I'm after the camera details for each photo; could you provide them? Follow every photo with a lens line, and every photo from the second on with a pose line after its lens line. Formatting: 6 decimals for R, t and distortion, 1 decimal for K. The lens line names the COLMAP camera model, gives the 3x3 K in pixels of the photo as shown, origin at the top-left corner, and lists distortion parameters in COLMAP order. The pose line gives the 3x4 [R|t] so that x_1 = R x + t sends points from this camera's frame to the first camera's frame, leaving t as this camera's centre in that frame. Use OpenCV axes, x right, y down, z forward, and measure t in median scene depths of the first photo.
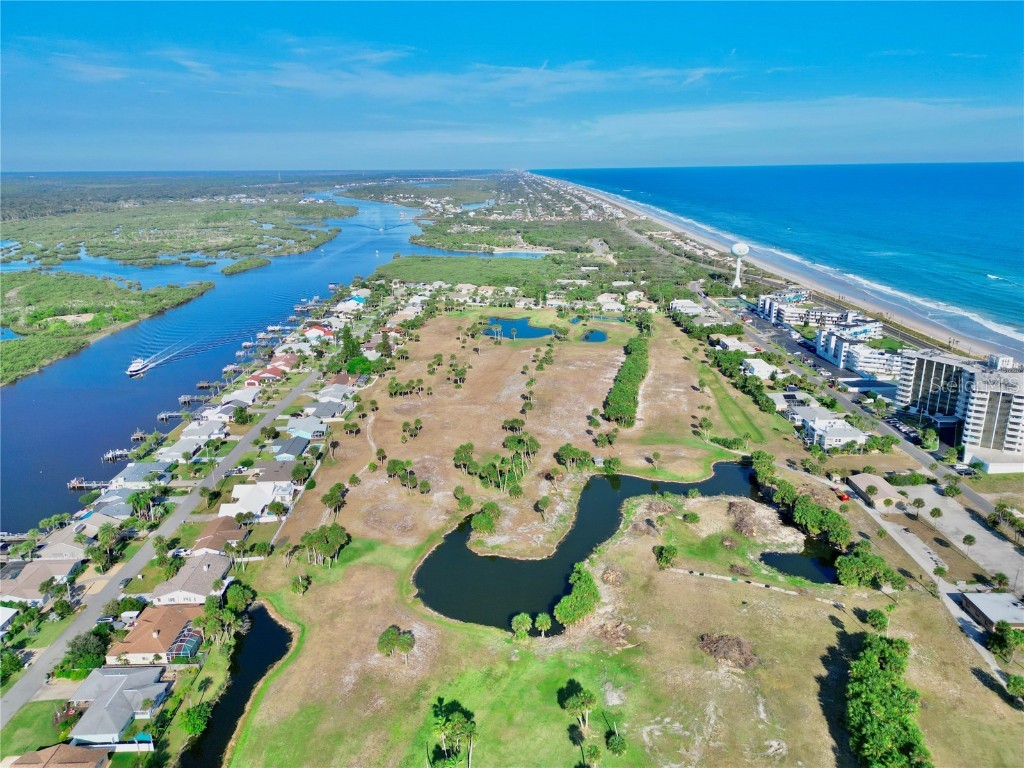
lens RADIAL K [[705.4, 0, 509.6], [0, 705.4, 369.4], [0, 0, 1]] dist [0.004015, 0.001649]
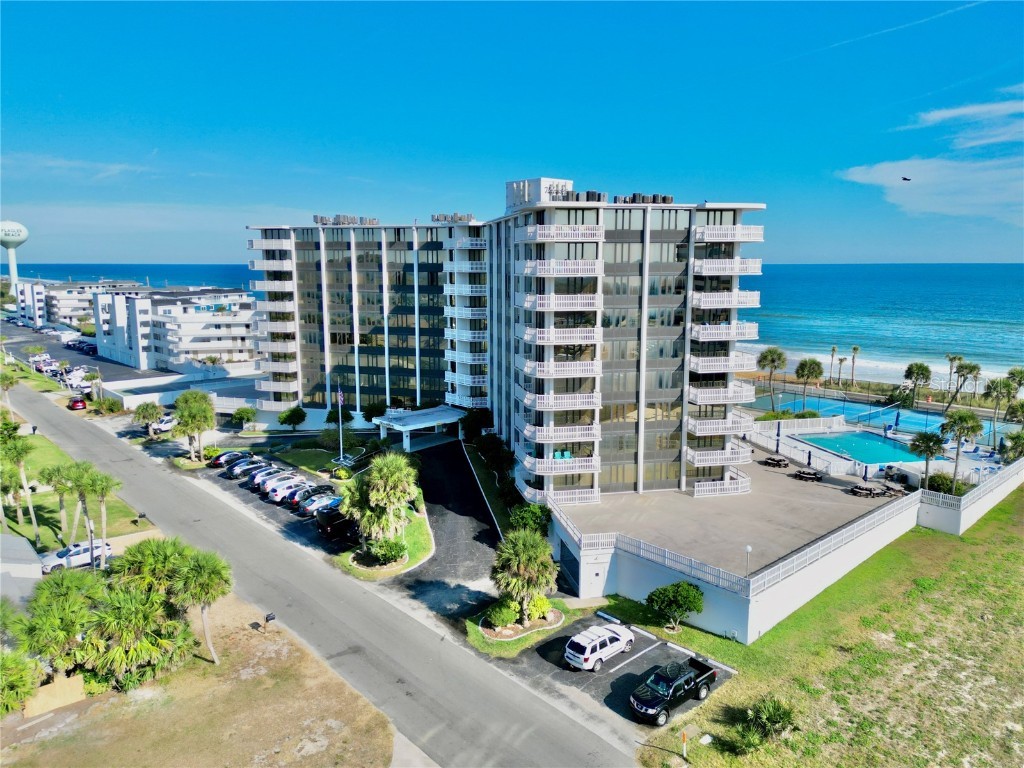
lens RADIAL K [[705.4, 0, 509.6], [0, 705.4, 369.4], [0, 0, 1]] dist [0.004015, 0.001649]
pose [[0.720958, -0.087807, 0.687394, 0.458529], [0.182861, 0.980888, -0.066492, 0.075517], [-0.668417, 0.173635, 0.723235, 0.781059]]
